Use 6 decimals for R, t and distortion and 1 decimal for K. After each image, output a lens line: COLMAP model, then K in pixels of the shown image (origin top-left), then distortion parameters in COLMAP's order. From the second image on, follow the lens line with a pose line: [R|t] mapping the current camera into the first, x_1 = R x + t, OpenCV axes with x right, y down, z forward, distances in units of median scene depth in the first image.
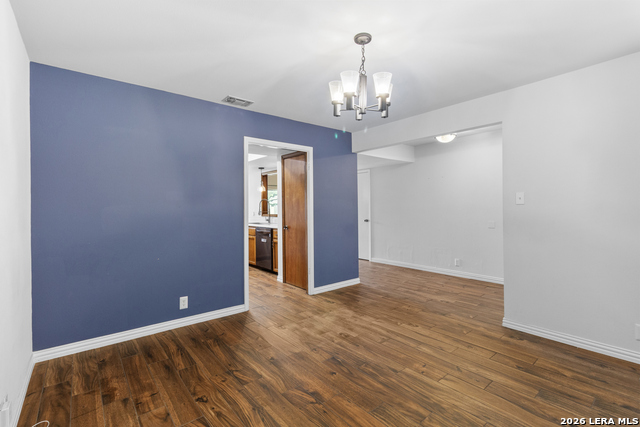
lens RADIAL K [[297.0, 0, 320.3], [0, 297.0, 209.4], [0, 0, 1]] dist [-0.002222, 0.000479]
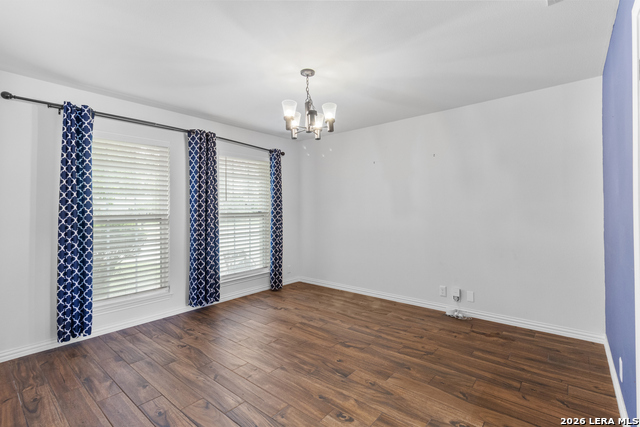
lens RADIAL K [[297.0, 0, 321.0], [0, 297.0, 211.1], [0, 0, 1]] dist [-0.002222, 0.000479]
pose [[-0.982788, 0.018685, -0.183787, 0.295462], [0.017331, 0.999810, 0.008971, -0.010553], [0.183920, 0.005631, -0.982925, 2.017991]]
